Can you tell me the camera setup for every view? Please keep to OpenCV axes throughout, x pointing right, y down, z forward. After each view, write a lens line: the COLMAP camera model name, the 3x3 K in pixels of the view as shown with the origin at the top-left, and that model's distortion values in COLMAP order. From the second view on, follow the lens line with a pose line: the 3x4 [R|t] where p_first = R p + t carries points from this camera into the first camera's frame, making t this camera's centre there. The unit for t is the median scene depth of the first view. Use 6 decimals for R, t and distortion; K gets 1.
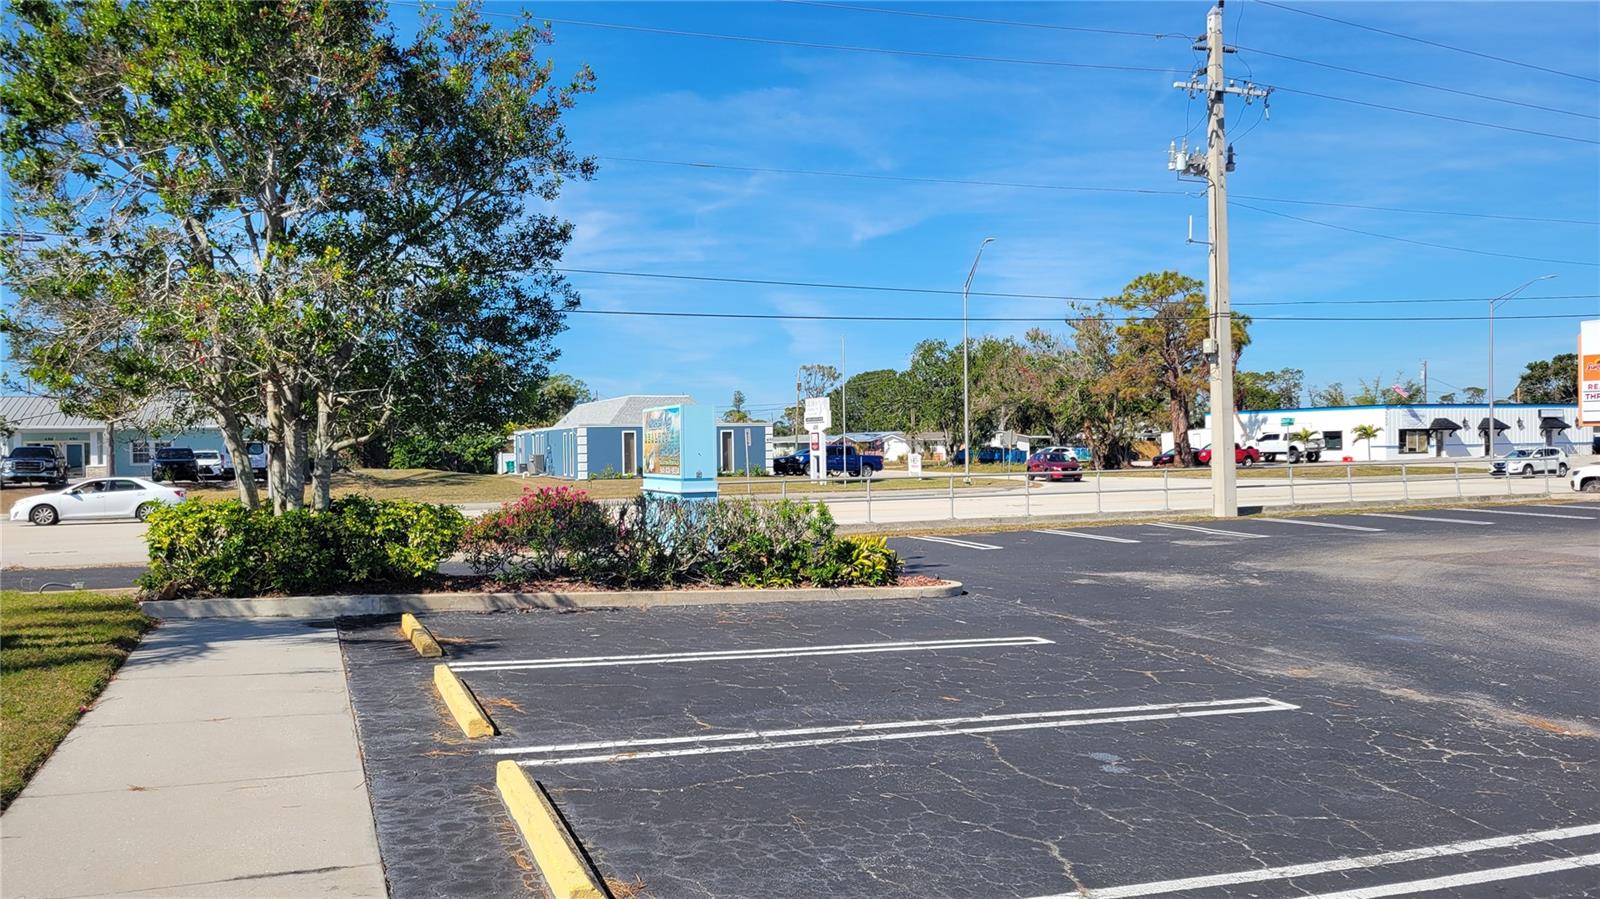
lens RADIAL K [[1194.2, 0, 785.5], [0, 1194.2, 445.7], [0, 0, 1]] dist [0.052242, -0.021782]
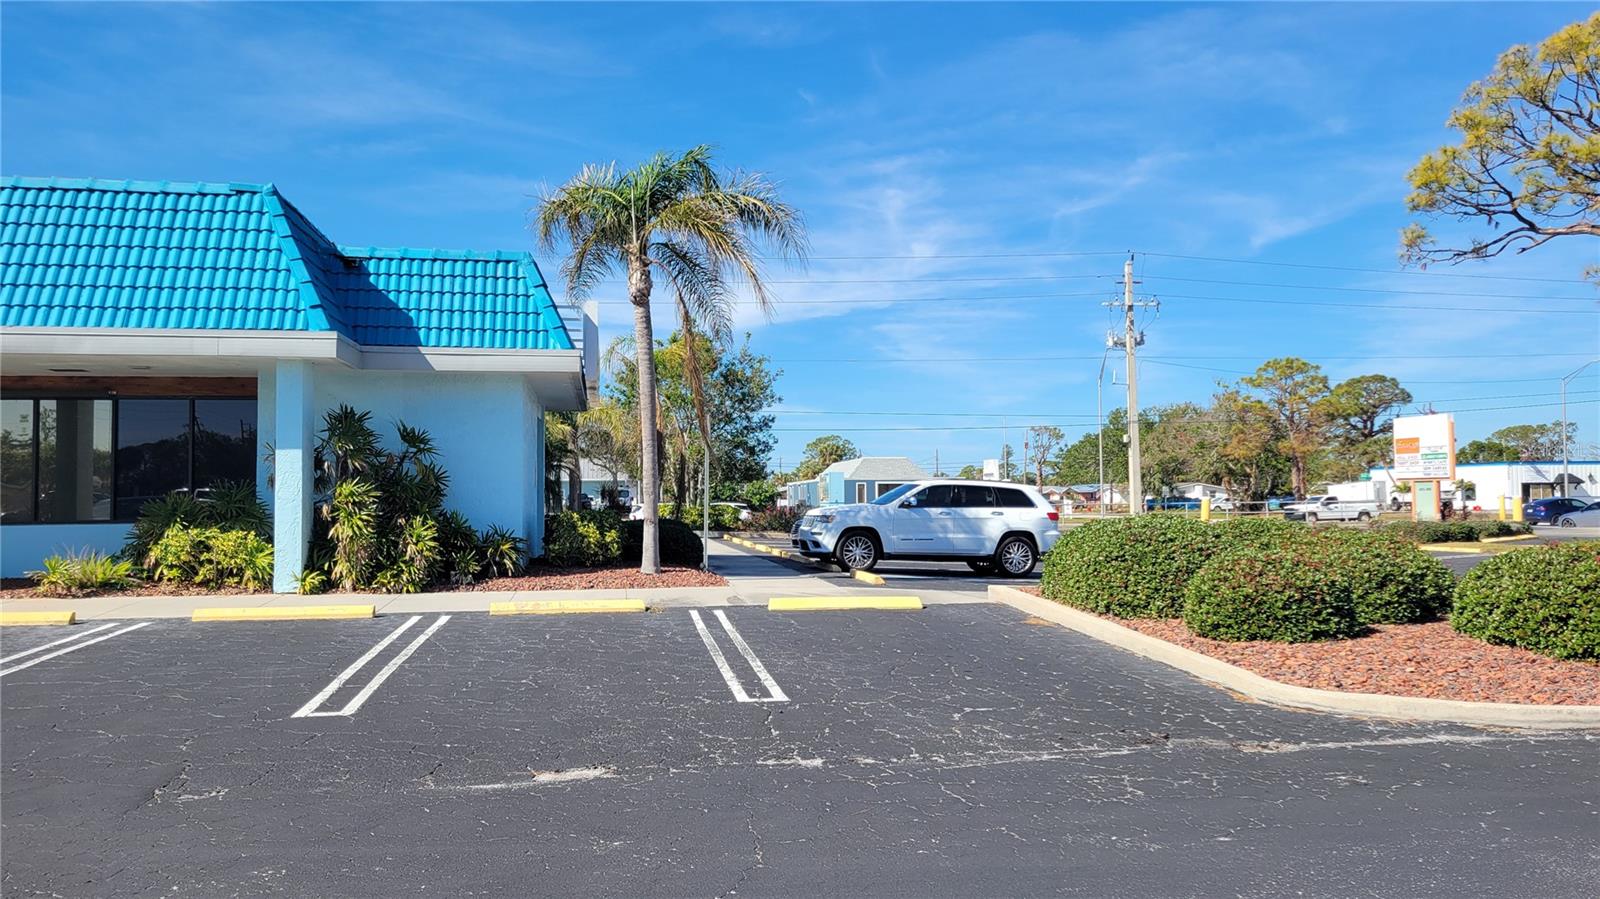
lens RADIAL K [[1194.2, 0, 798.4], [0, 1194.2, 441.3], [0, 0, 1]] dist [0.052242, -0.021782]
pose [[0.973815, -0.005980, -0.227263, 0.276854], [-0.004603, 0.998930, -0.046008, 0.011014], [0.227295, 0.045849, 0.972746, -0.949453]]
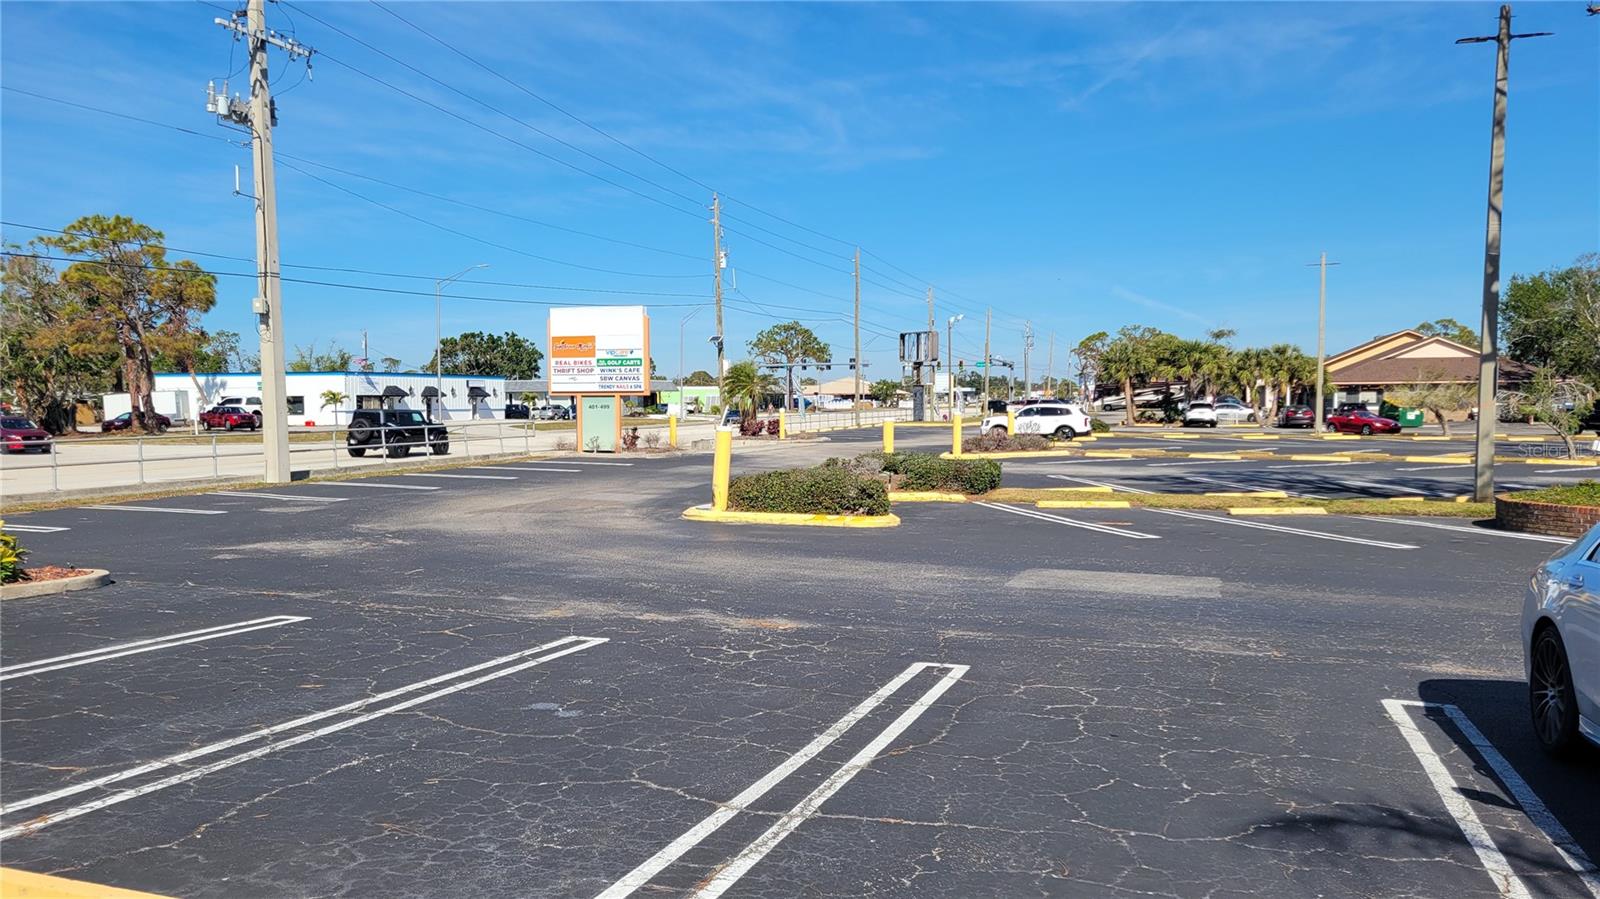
lens RADIAL K [[1194.2, 0, 795.5], [0, 1194.2, 457.3], [0, 0, 1]] dist [0.052242, -0.021782]
pose [[0.662176, -0.024866, 0.748935, -0.088129], [-0.004211, 0.999310, 0.036902, 0.000748], [-0.749336, -0.027589, 0.661615, 0.036479]]
